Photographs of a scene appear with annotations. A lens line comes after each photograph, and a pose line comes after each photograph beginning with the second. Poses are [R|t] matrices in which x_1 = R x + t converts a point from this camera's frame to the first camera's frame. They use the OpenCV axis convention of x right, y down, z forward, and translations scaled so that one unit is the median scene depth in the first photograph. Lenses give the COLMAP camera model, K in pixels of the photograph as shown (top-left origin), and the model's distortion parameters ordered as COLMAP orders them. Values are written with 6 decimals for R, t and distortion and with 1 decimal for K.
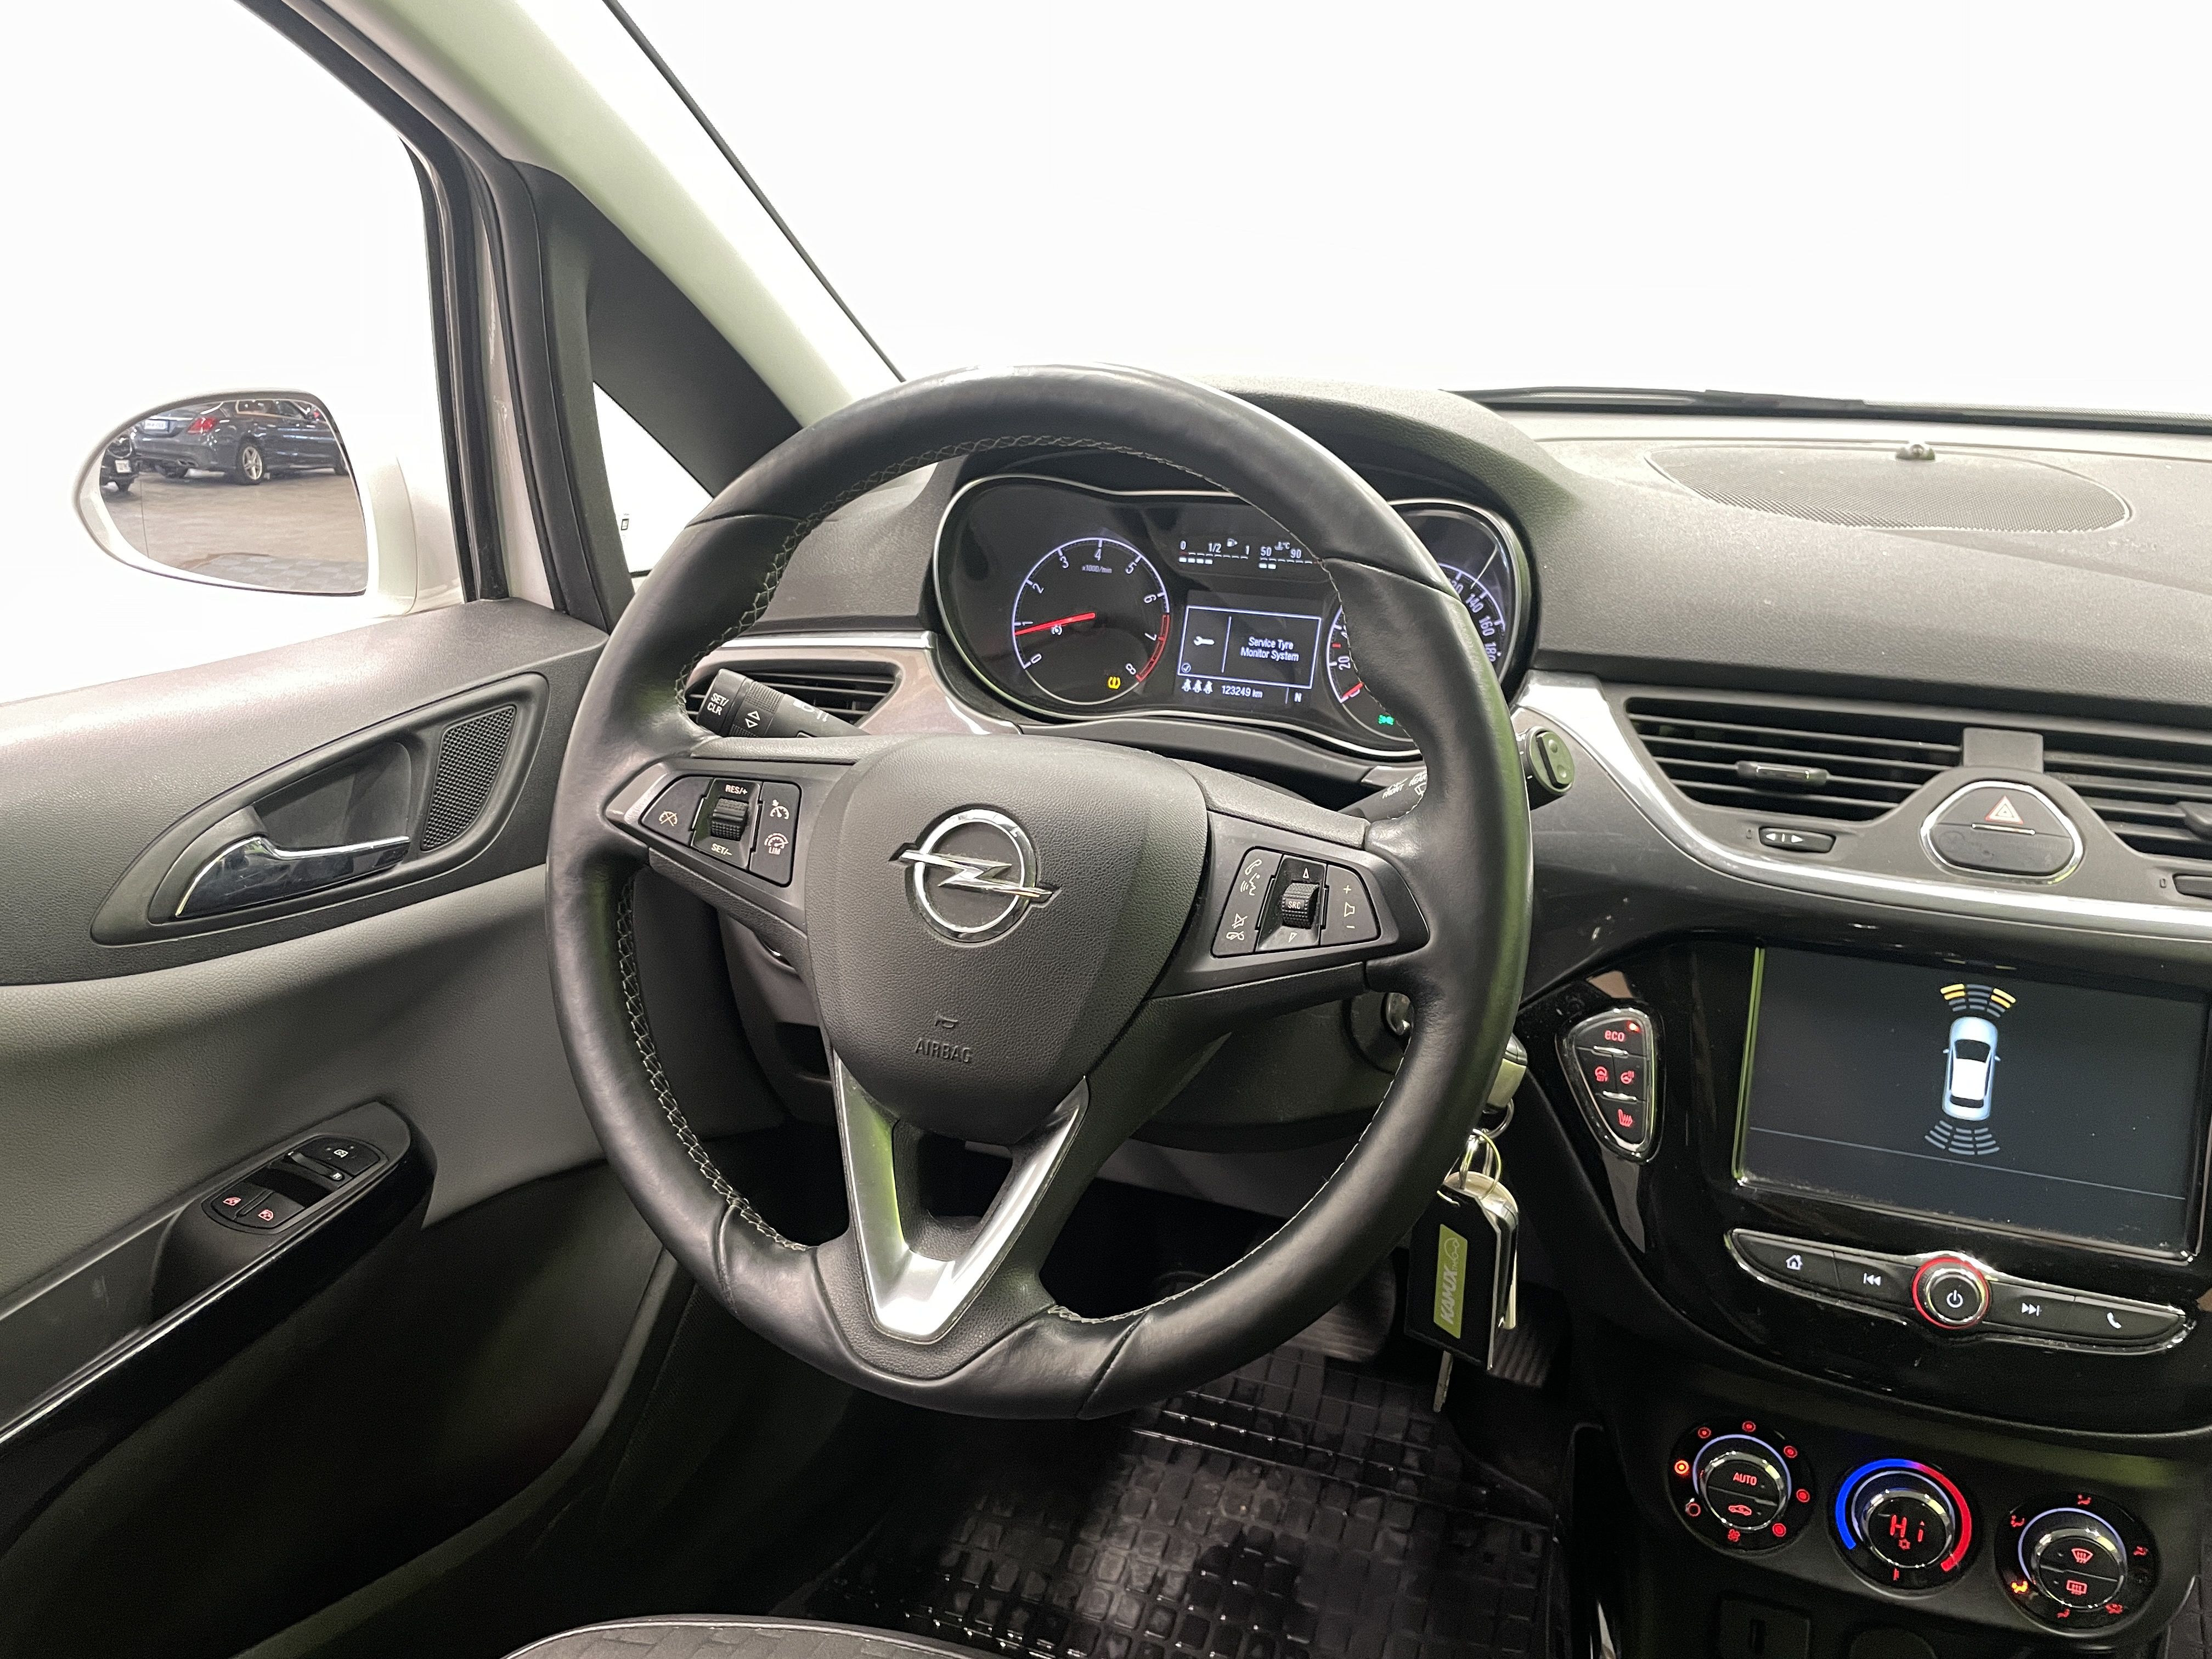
lens RADIAL K [[1636.2, 0, 1098.7], [0, 1636.2, 822.1], [0, 0, 1]] dist [0.086075, -0.113330]
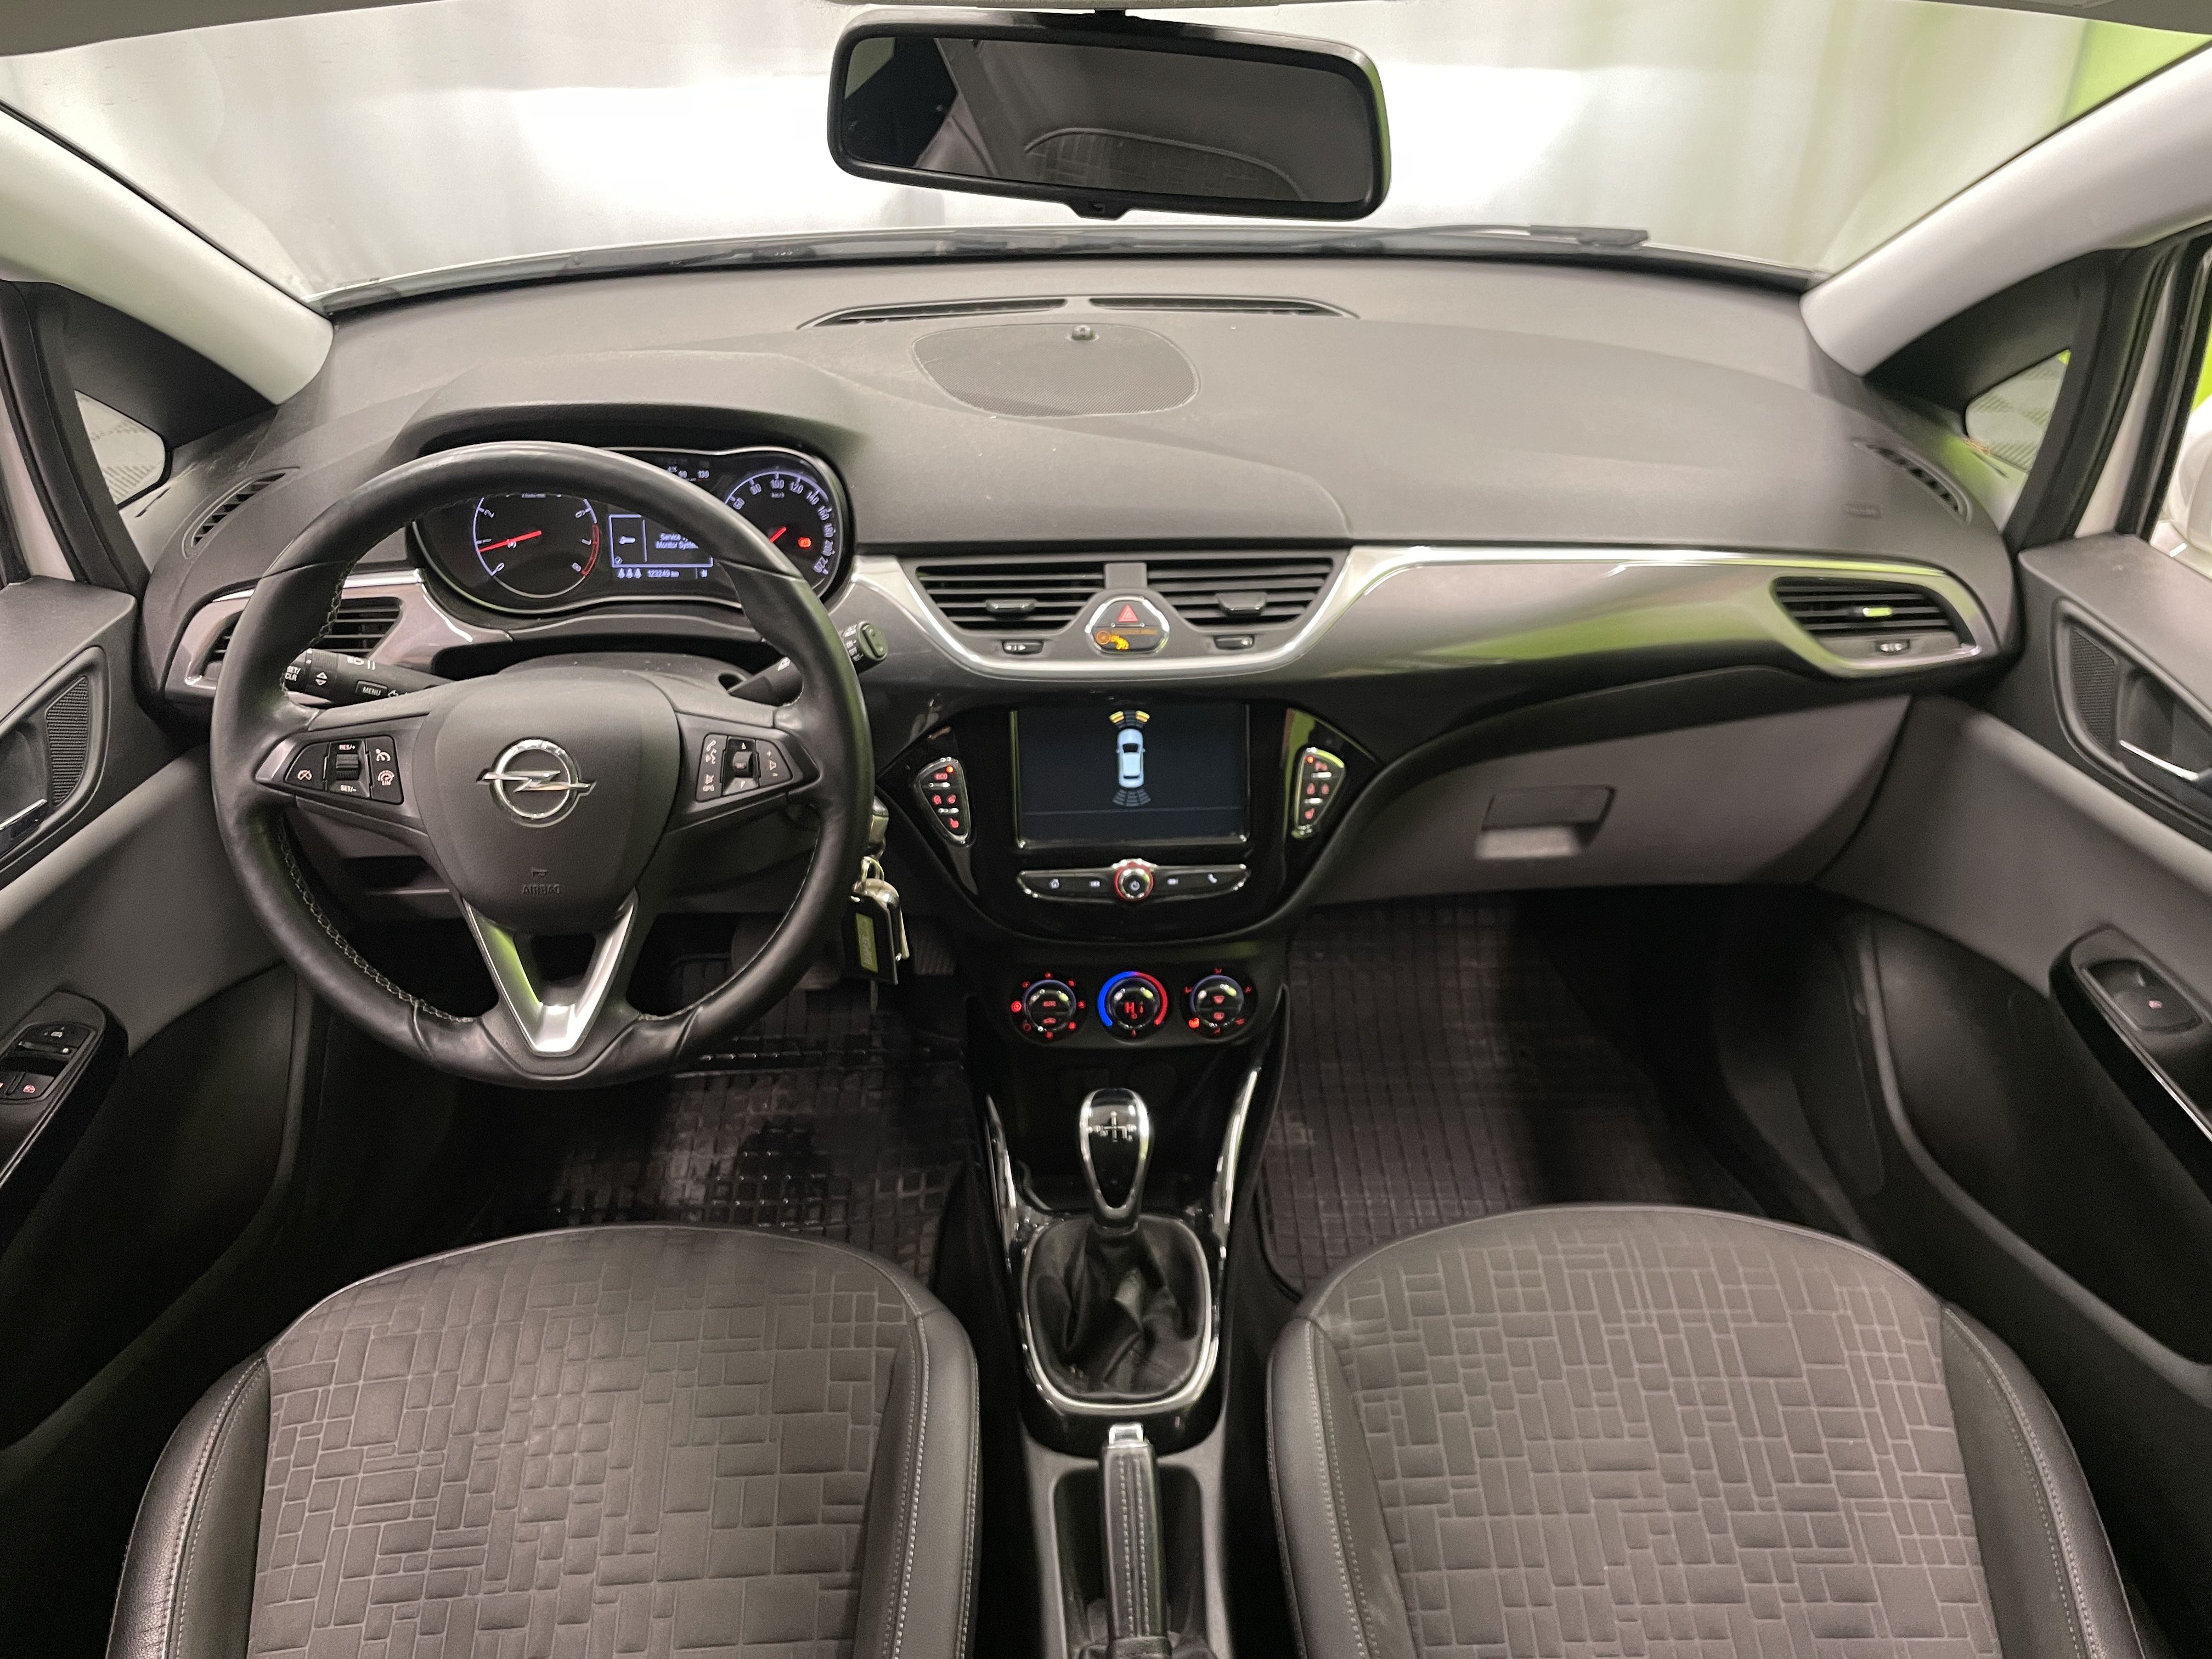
lens RADIAL K [[1636.2, 0, 1098.7], [0, 1636.2, 822.1], [0, 0, 1]] dist [0.086075, -0.113330]
pose [[0.925383, -0.209943, 0.315578, -0.073890], [0.133316, 0.959670, 0.247507, -0.223574], [-0.354813, -0.186967, 0.916052, -0.603086]]
